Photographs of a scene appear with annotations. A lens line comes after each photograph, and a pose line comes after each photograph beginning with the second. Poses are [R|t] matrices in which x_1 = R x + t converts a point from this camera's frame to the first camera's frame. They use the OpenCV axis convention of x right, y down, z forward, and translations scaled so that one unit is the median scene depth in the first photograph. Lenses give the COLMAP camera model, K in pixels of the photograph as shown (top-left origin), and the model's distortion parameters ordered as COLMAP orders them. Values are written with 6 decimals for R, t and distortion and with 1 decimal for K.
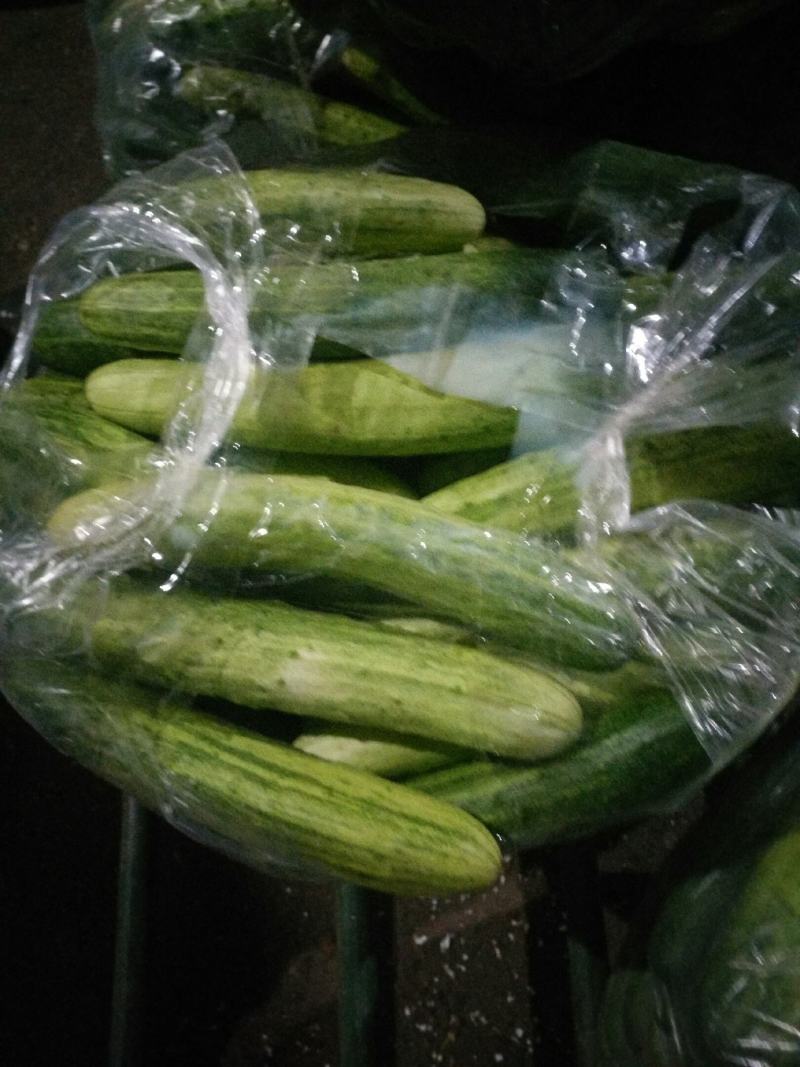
lens RADIAL K [[826.7, 0, 400.0], [0, 826.7, 533.5], [0, 0, 1]] dist [-0.005211, -0.005878]
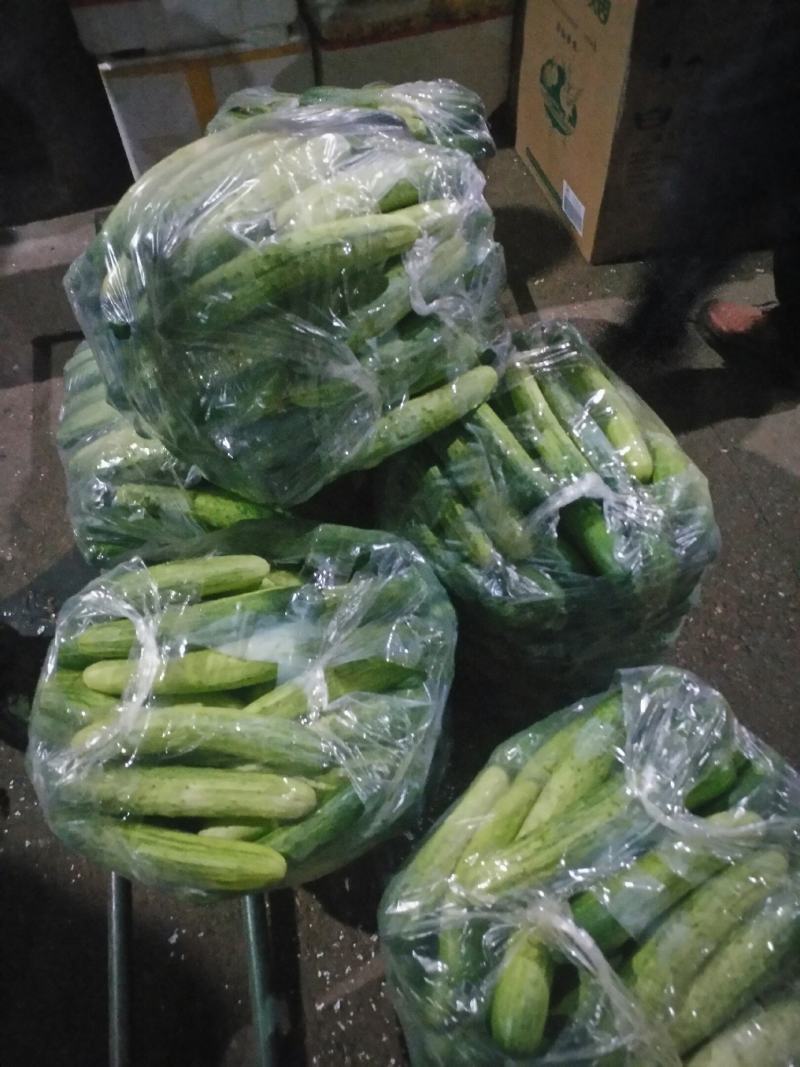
lens RADIAL K [[862.3, 0, 400.0], [0, 862.3, 533.5], [0, 0, 1]] dist [0.006202, 0.008205]
pose [[0.990228, -0.126895, 0.057847, 0.377126], [0.136219, 0.968976, -0.206227, 0.039515], [-0.029884, 0.212091, 0.976793, -1.385353]]
